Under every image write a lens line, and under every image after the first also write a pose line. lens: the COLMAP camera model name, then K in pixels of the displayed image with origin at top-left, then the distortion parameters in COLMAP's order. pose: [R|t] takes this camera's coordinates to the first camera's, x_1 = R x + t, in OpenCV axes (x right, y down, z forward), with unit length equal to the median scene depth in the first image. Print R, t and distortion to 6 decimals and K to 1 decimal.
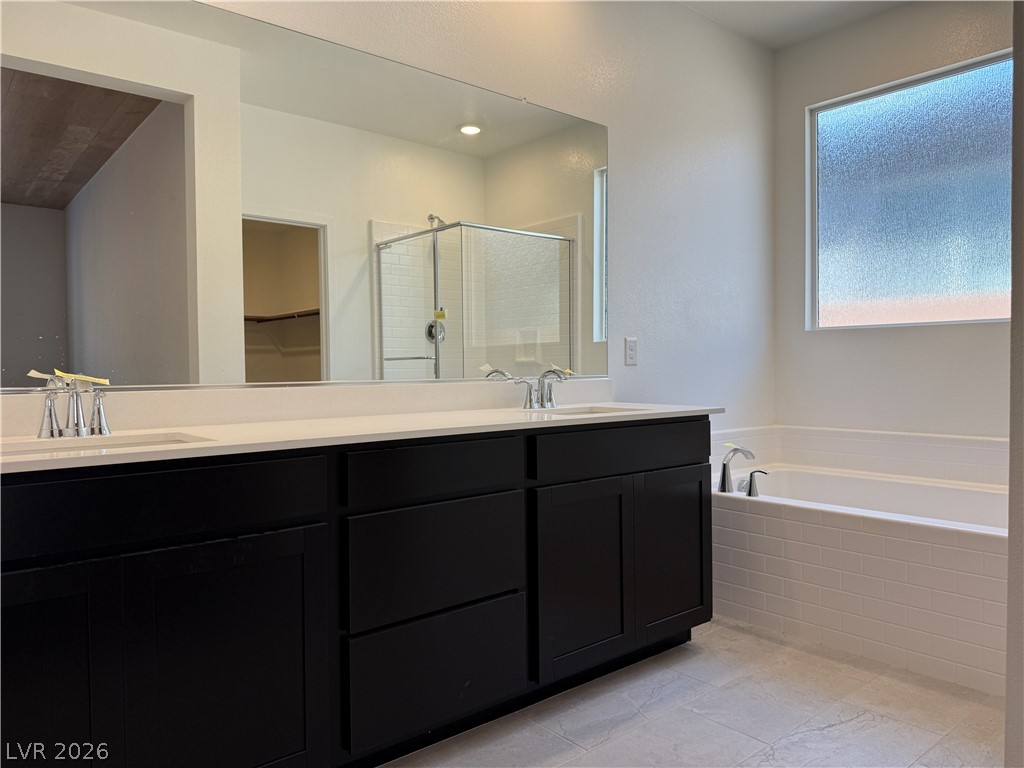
lens RADIAL K [[718.0, 0, 523.0], [0, 718.0, 388.9], [0, 0, 1]] dist [0.058908, -0.084441]
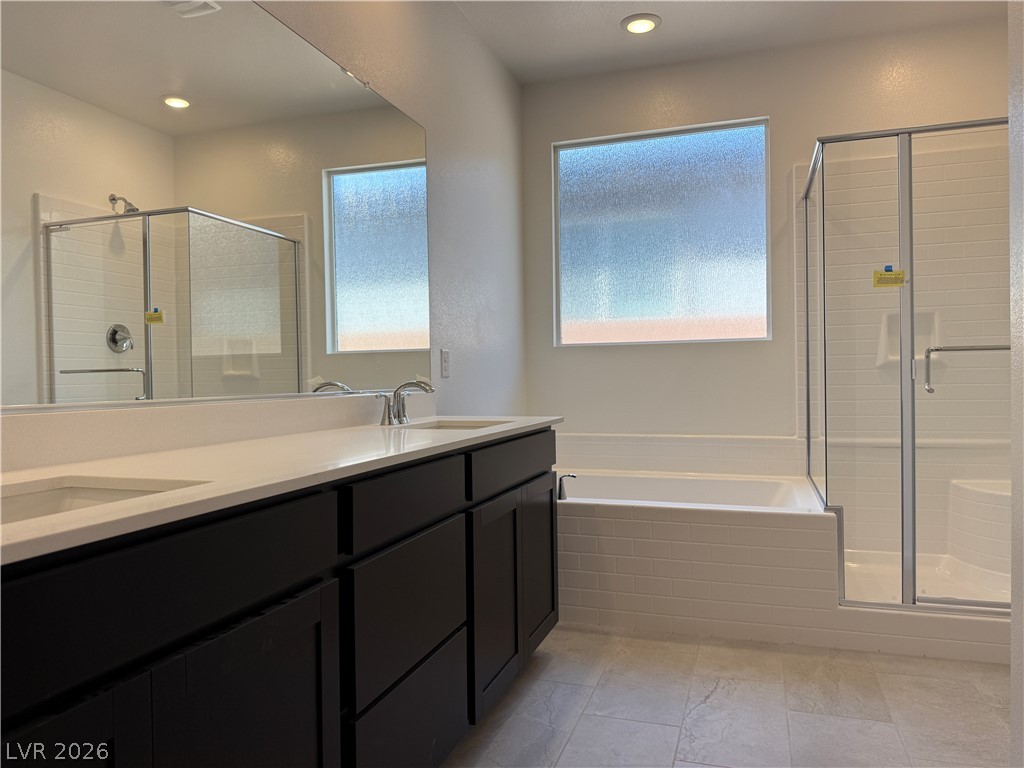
lens RADIAL K [[718.0, 0, 517.1], [0, 718.0, 385.0], [0, 0, 1]] dist [0.058908, -0.084441]
pose [[0.859615, -0.008713, 0.510868, -0.203685], [0.021817, 0.999569, -0.019662, -0.001113], [-0.510476, 0.028047, 0.859434, 0.088895]]
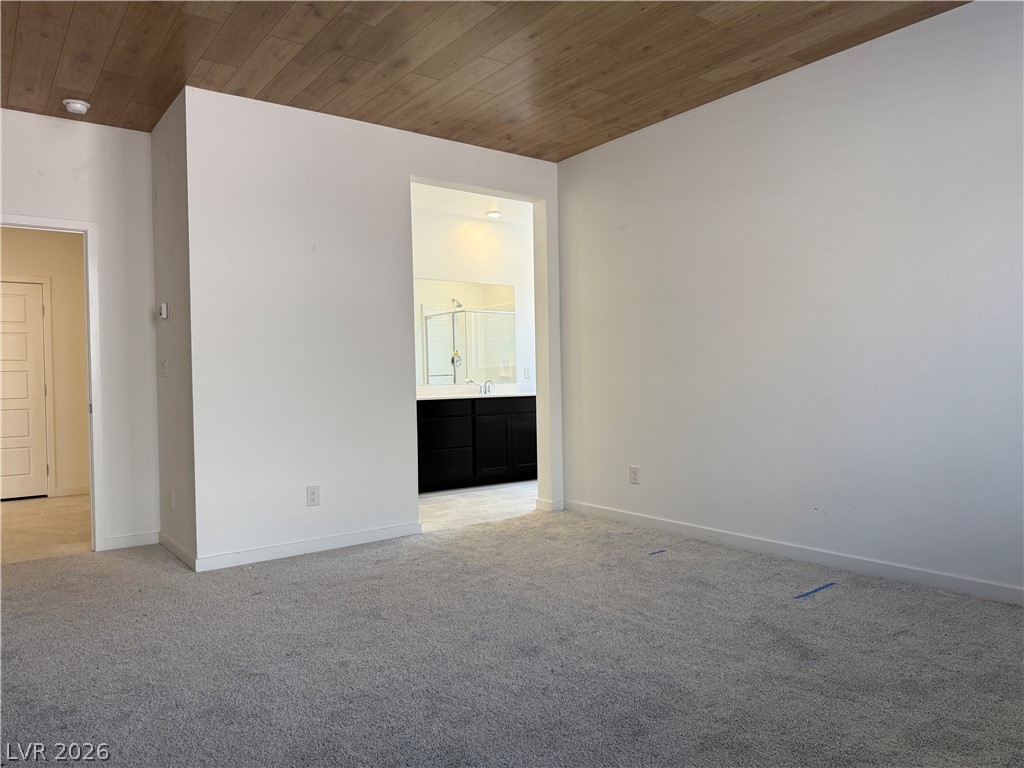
lens RADIAL K [[718.0, 0, 513.7], [0, 718.0, 386.5], [0, 0, 1]] dist [0.058908, -0.084441]
pose [[0.997199, -0.008633, -0.074295, 0.219590], [0.007311, 0.999811, -0.018042, 0.030888], [0.074437, 0.017448, 0.997073, -1.125238]]
